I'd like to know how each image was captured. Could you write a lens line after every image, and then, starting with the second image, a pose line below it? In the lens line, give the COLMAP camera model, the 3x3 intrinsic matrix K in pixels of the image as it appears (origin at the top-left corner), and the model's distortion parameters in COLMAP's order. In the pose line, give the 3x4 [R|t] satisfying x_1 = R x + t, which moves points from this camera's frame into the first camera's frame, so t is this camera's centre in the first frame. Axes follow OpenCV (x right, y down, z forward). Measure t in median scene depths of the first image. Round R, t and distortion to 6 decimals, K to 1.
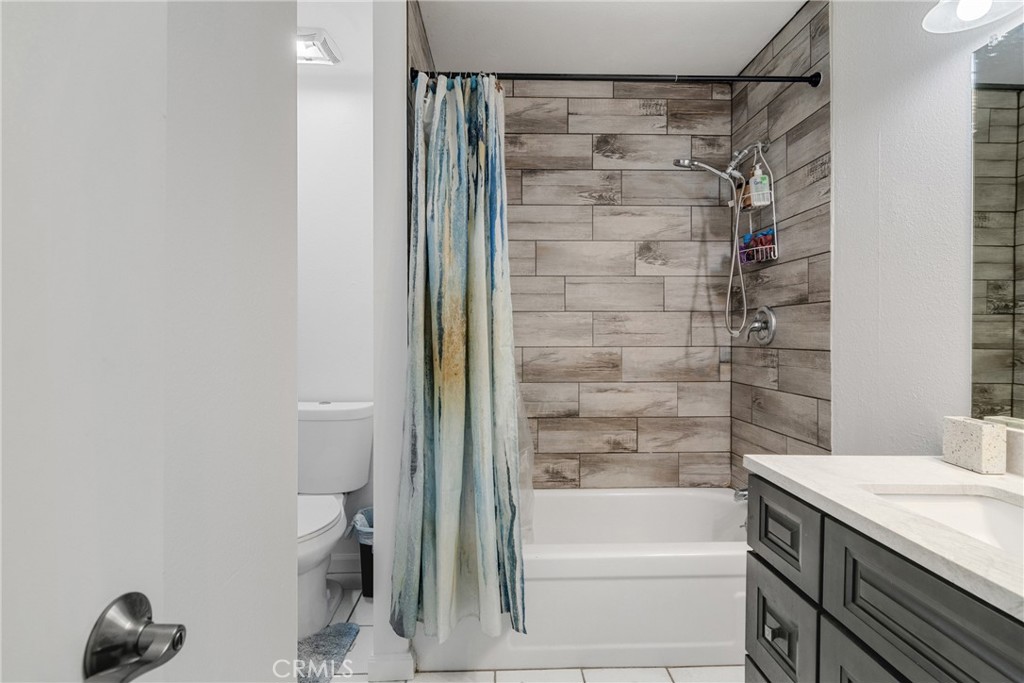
lens RADIAL K [[514.8, 0, 513.1], [0, 514.8, 335.6], [0, 0, 1]] dist [0.002034, -0.000255]
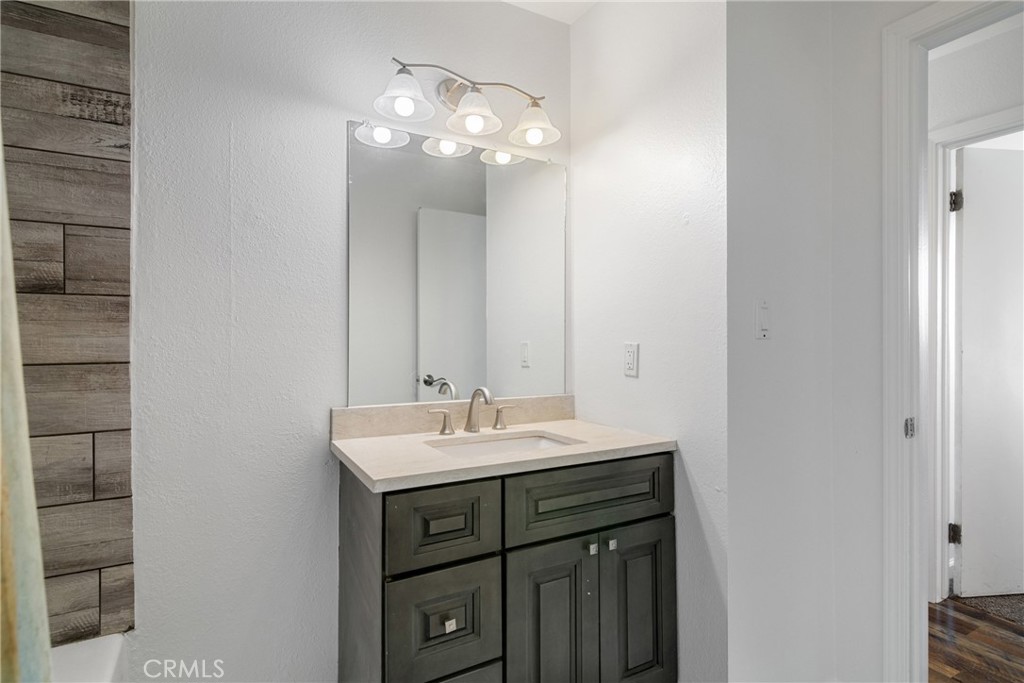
lens RADIAL K [[514.8, 0, 513.1], [0, 514.8, 335.6], [0, 0, 1]] dist [0.002034, -0.000255]
pose [[-0.469611, -0.003556, 0.882866, -0.302387], [0.003886, 0.999974, 0.006095, -0.011589], [-0.882865, 0.006293, -0.469585, 0.856175]]
